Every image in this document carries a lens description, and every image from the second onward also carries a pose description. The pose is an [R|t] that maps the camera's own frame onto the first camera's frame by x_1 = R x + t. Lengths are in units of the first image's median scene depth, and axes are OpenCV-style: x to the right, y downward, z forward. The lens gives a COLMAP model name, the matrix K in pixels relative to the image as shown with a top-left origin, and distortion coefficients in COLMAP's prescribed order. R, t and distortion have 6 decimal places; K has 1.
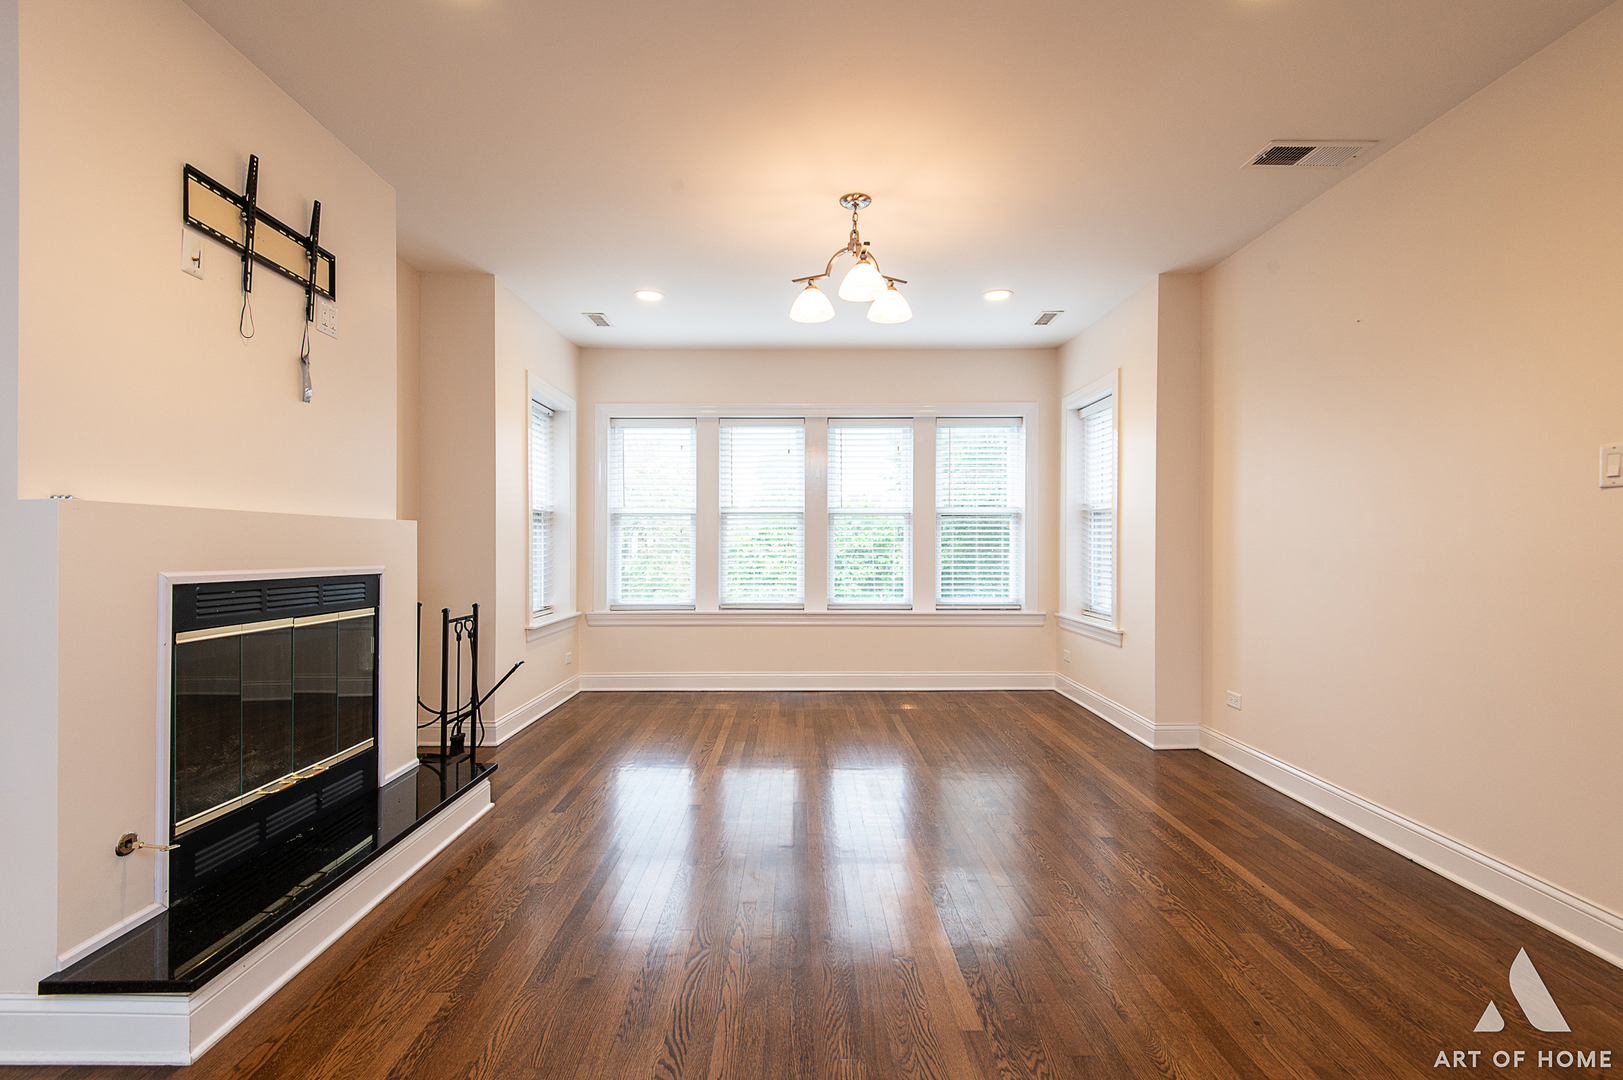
lens RADIAL K [[729.0, 0, 806.8], [0, 729.0, 537.2], [0, 0, 1]] dist [0.025392, -0.014025]
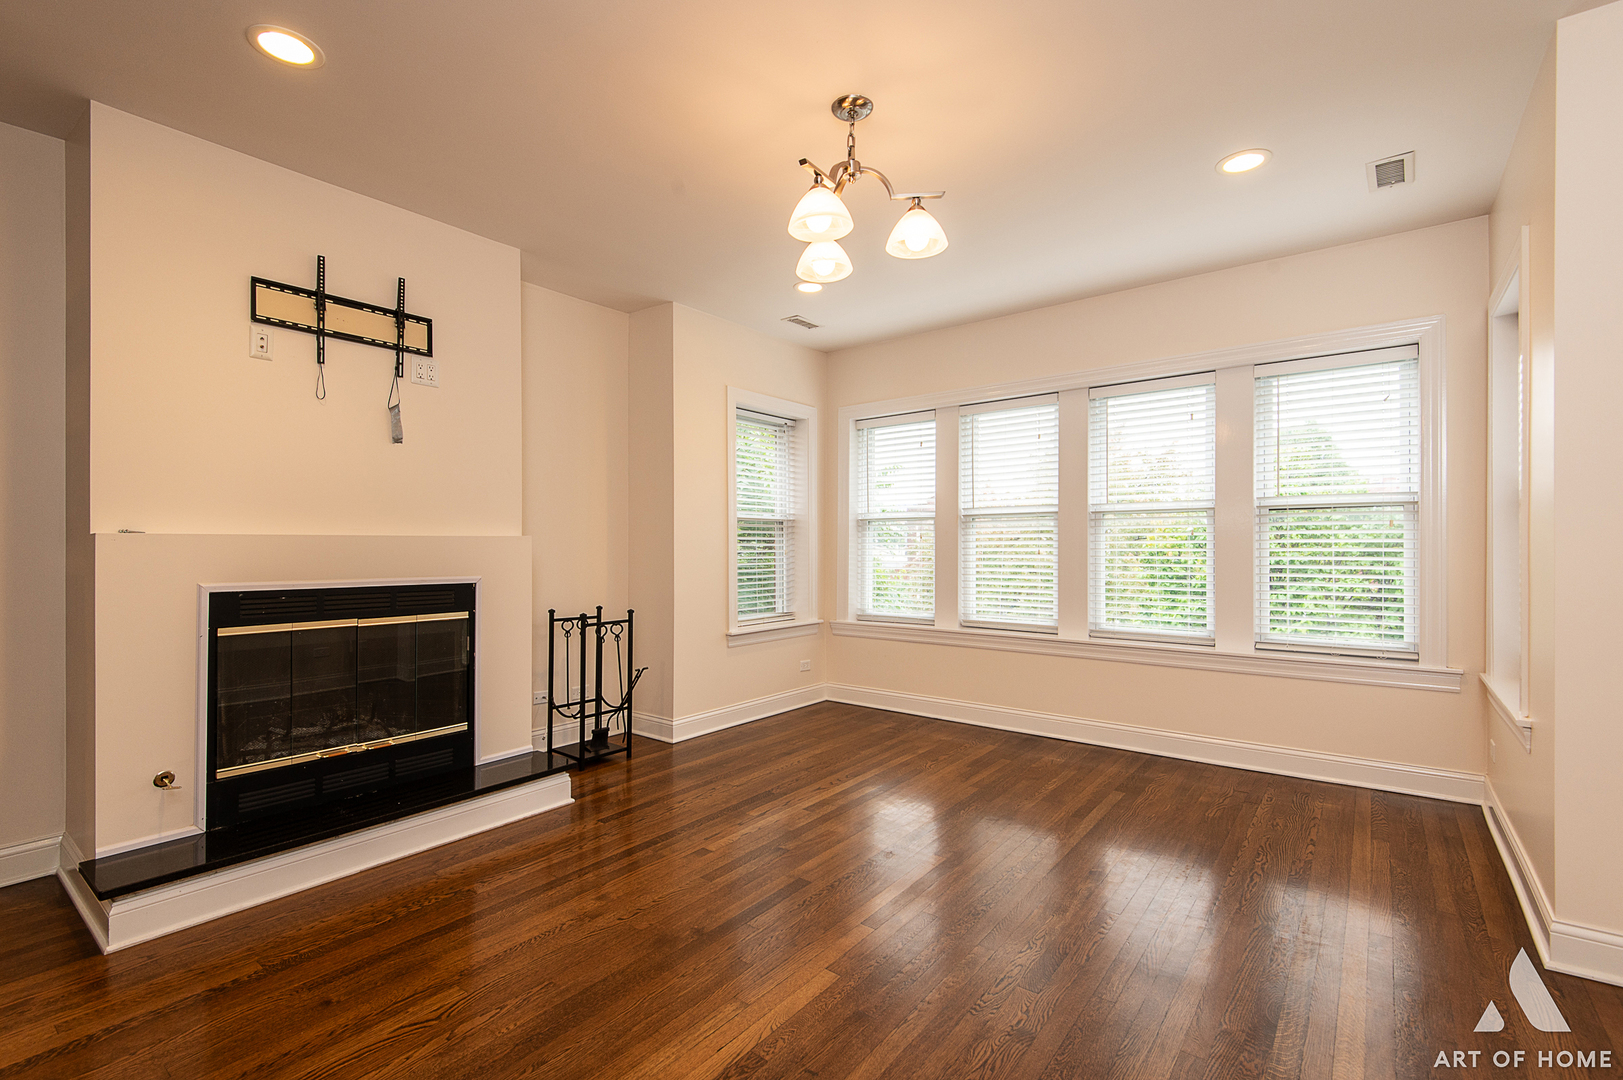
lens RADIAL K [[729.0, 0, 806.4], [0, 729.0, 539.8], [0, 0, 1]] dist [0.025392, -0.014025]
pose [[0.782730, -0.007702, -0.622314, 0.389302], [0.010332, 0.999946, 0.000620, -0.009894], [0.622276, -0.006915, 0.782768, 0.291109]]
